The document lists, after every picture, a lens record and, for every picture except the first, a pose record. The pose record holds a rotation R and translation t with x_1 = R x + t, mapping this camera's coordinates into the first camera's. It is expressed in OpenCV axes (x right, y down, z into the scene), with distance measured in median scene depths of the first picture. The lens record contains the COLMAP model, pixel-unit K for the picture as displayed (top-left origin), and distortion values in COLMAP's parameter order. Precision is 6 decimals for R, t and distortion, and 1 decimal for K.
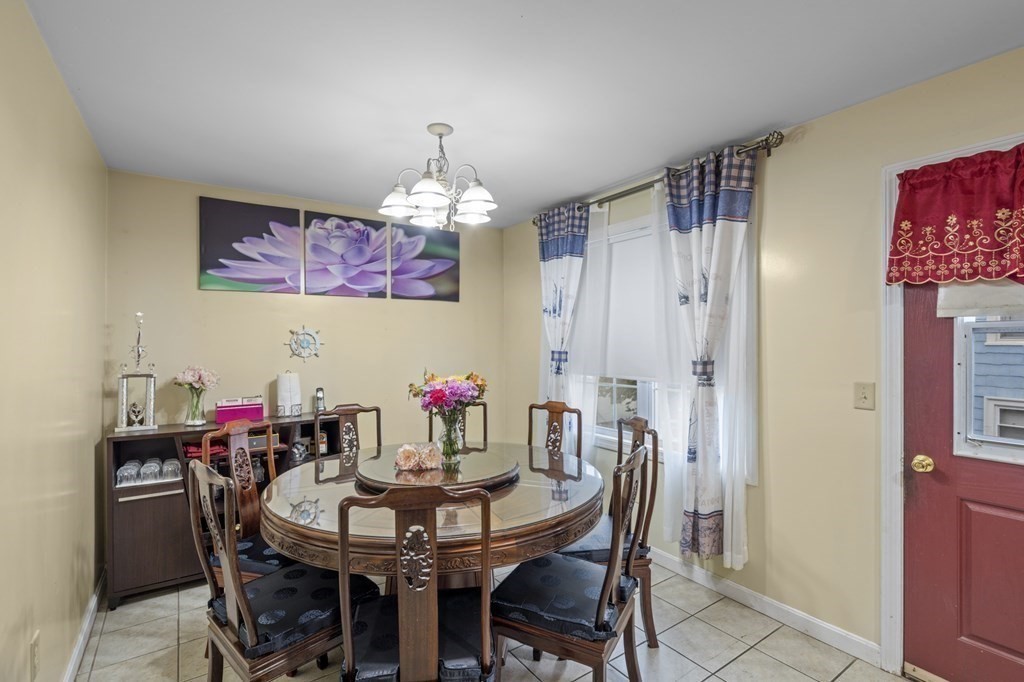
lens RADIAL K [[478.3, 0, 512.0], [0, 478.3, 341.0], [0, 0, 1]] dist [-0.002326, 0.000767]
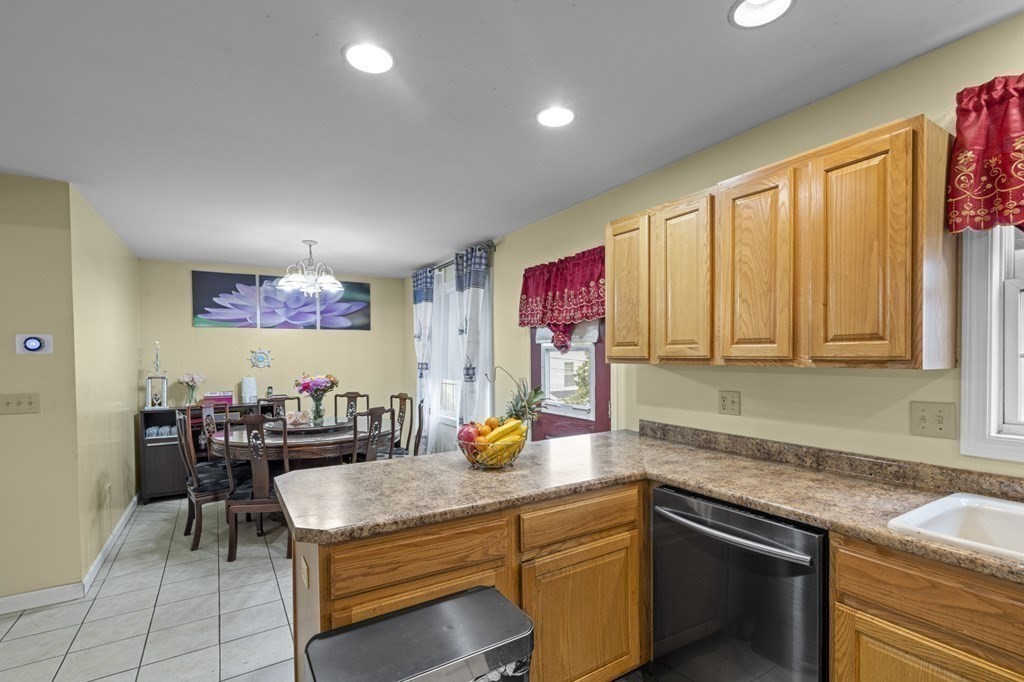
lens RADIAL K [[470.1, 0, 511.3], [0, 470.1, 365.2], [0, 0, 1]] dist [-0.001324, -0.000190]
pose [[0.998852, -0.005645, -0.047567, 0.537457], [0.006579, 0.999788, 0.019502, 0.001070], [0.047447, -0.019792, 0.998678, -0.592584]]
